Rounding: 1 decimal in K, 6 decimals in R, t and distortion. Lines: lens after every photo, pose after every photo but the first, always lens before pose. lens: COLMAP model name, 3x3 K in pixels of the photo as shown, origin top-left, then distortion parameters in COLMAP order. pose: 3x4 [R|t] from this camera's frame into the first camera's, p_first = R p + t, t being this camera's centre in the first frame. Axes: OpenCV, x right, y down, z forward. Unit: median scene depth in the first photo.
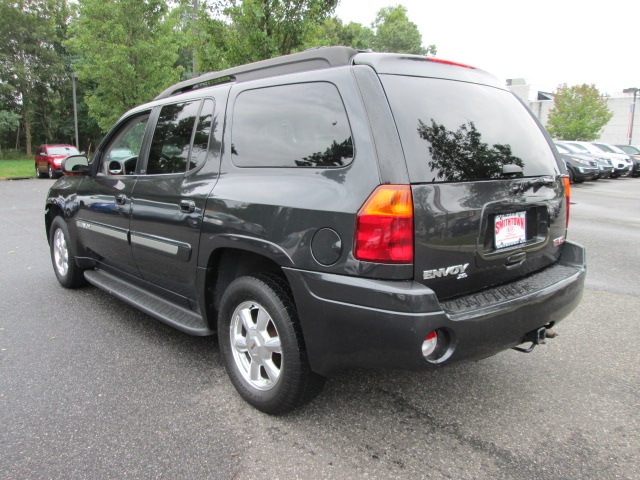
lens RADIAL K [[523.0, 0, 320.0], [0, 523.0, 240.0], [0, 0, 1]] dist [-0.037187, -0.001232]
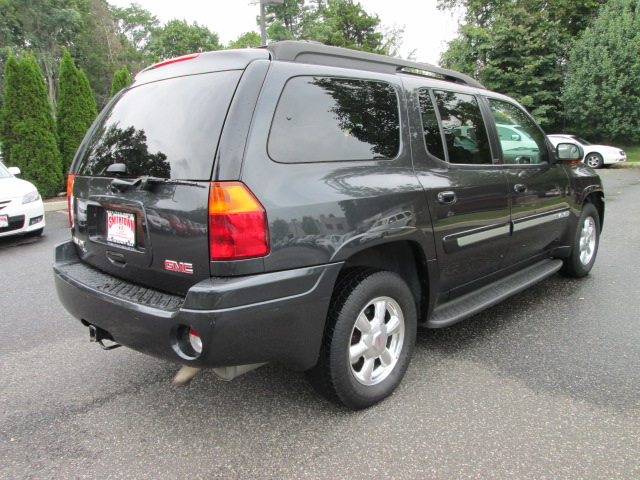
lens RADIAL K [[523.0, 0, 320.0], [0, 523.0, 240.0], [0, 0, 1]] dist [-0.037187, -0.001232]
pose [[0.088127, 0.176088, -0.980422, 1.024379], [-0.142053, 0.976413, 0.162599, -0.159249], [0.985928, 0.124942, 0.111062, 0.932792]]
